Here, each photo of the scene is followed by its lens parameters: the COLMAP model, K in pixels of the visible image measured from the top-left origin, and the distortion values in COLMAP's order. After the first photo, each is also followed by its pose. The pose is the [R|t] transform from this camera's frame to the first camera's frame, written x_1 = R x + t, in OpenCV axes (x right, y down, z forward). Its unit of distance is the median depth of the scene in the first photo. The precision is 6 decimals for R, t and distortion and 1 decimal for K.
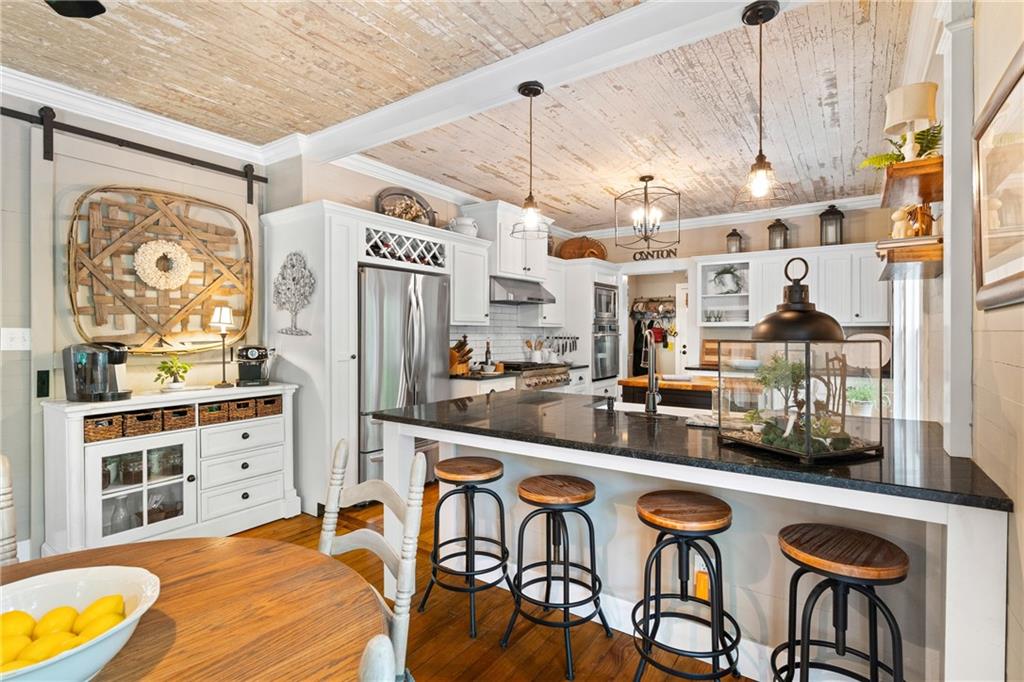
lens RADIAL K [[491.9, 0, 512.1], [0, 491.9, 335.5], [0, 0, 1]] dist [-0.004182, -0.000187]
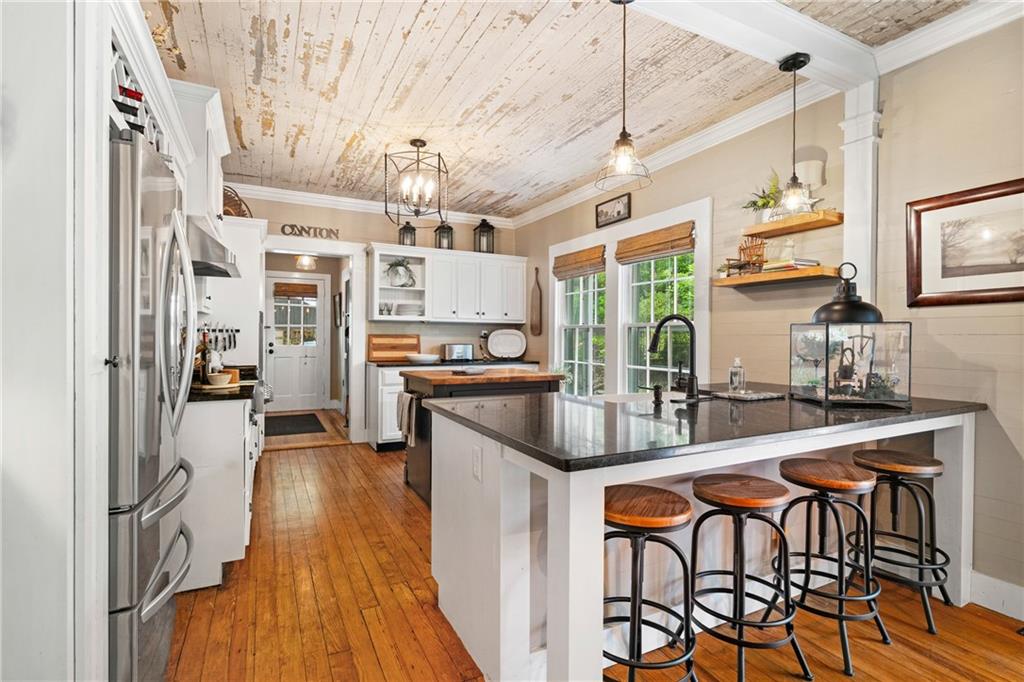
lens RADIAL K [[491.9, 0, 512.7], [0, 491.9, 342.7], [0, 0, 1]] dist [-0.004182, -0.000187]
pose [[0.470938, -0.006541, 0.882142, -0.351431], [-0.002166, 0.999961, 0.008570, 0.018220], [-0.882164, -0.005946, 0.470905, 0.386700]]
